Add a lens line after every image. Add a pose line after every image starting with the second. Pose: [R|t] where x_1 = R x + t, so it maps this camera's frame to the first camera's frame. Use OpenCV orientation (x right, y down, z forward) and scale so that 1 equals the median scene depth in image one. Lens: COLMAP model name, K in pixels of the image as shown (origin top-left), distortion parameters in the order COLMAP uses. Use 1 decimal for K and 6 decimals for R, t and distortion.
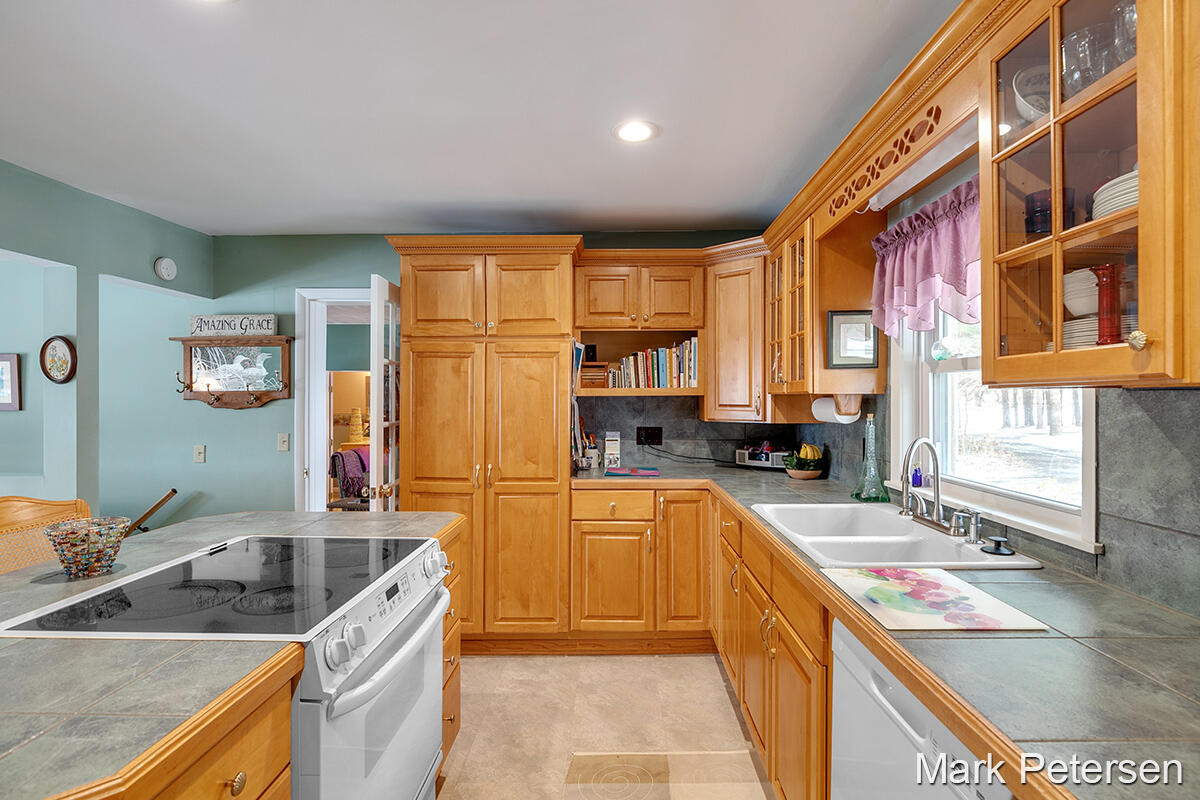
lens RADIAL K [[600.7, 0, 601.5], [0, 600.7, 399.8], [0, 0, 1]] dist [-0.007900, 0.000304]
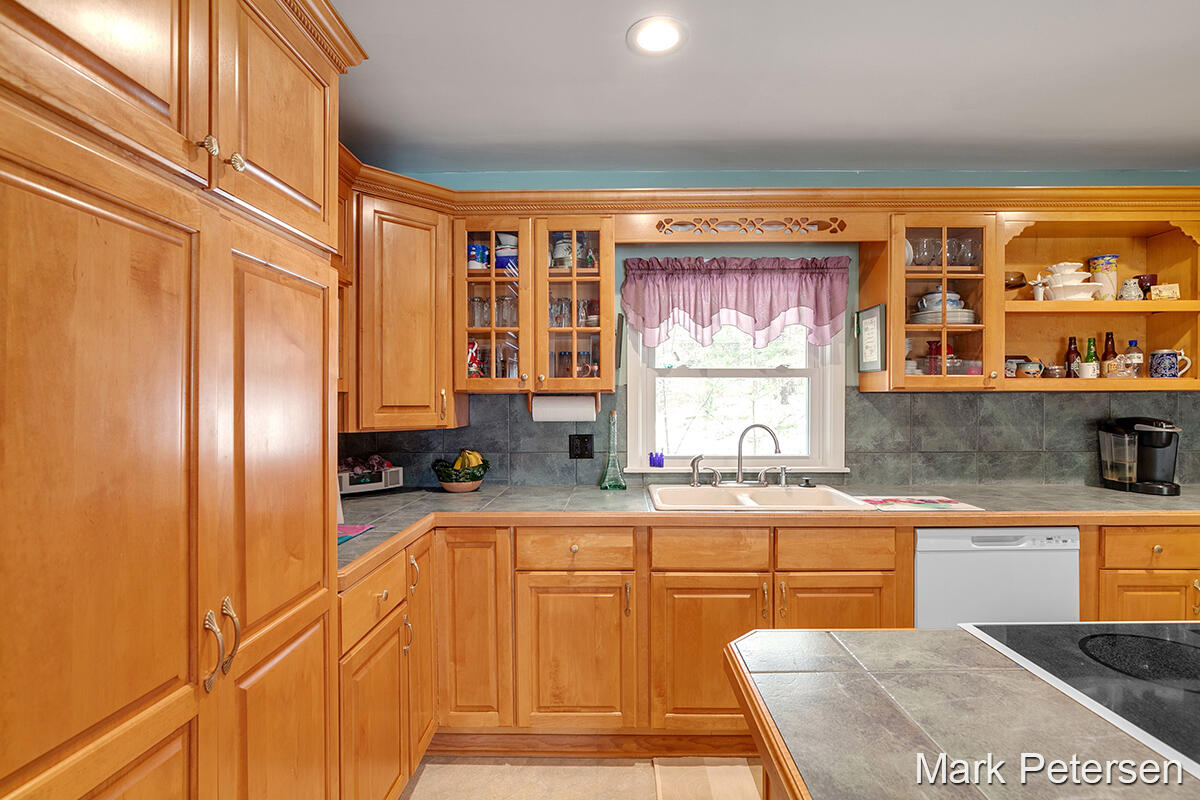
lens RADIAL K [[562.8, 0, 611.1], [0, 562.8, 402.1], [0, 0, 1]] dist [-0.015420, 0.001192]
pose [[-0.008758, -0.003821, 0.999954, -0.483948], [0.003457, 0.999987, 0.003851, 0.002703], [-0.999956, 0.003490, -0.008745, 0.804367]]
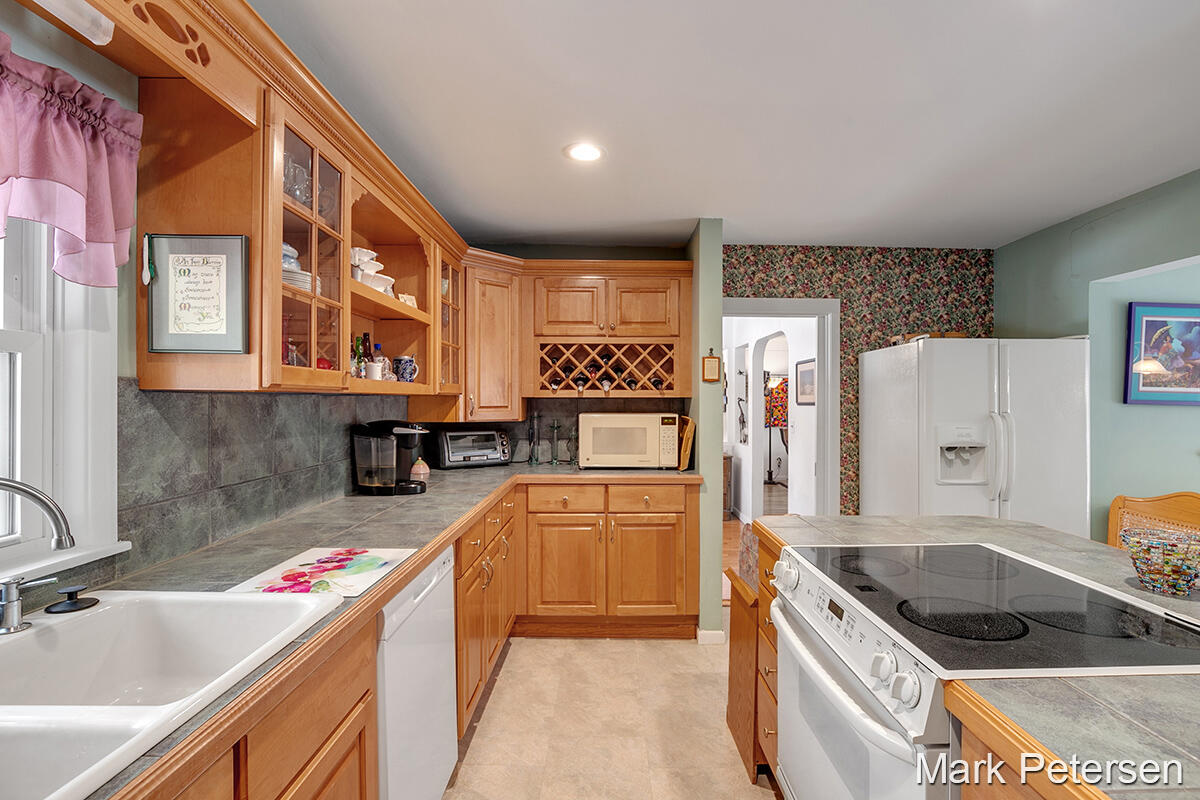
lens RADIAL K [[562.8, 0, 603.4], [0, 562.8, 404.3], [0, 0, 1]] dist [-0.015420, 0.001192]
pose [[-0.999693, -0.002367, -0.024658, 0.013822], [-0.002558, 0.999967, 0.007725, -0.000660], [0.024639, 0.007785, -0.999666, 0.865719]]
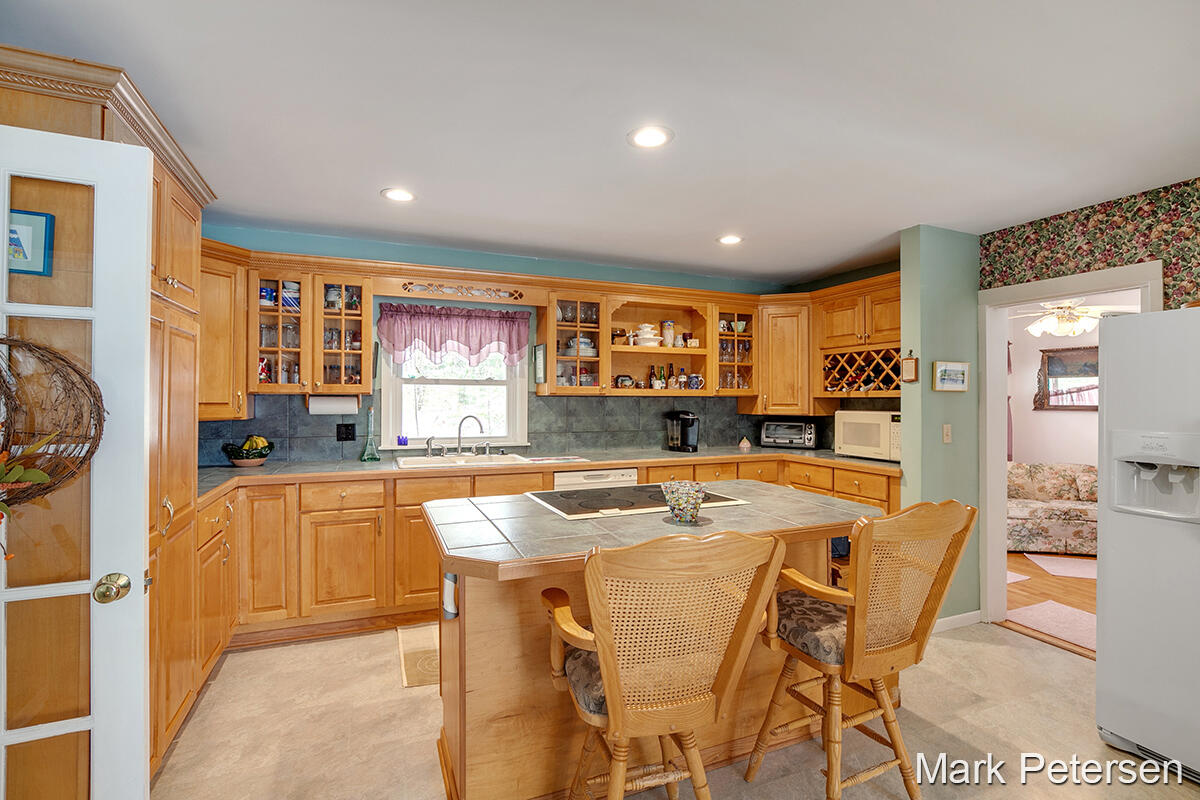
lens RADIAL K [[562.8, 0, 608.2], [0, 562.8, 397.3], [0, 0, 1]] dist [-0.015420, 0.001192]
pose [[-0.399810, 0.002422, 0.916595, -0.965758], [-0.002684, 0.999989, -0.003813, 0.001240], [-0.916594, -0.003984, -0.399799, 0.808890]]
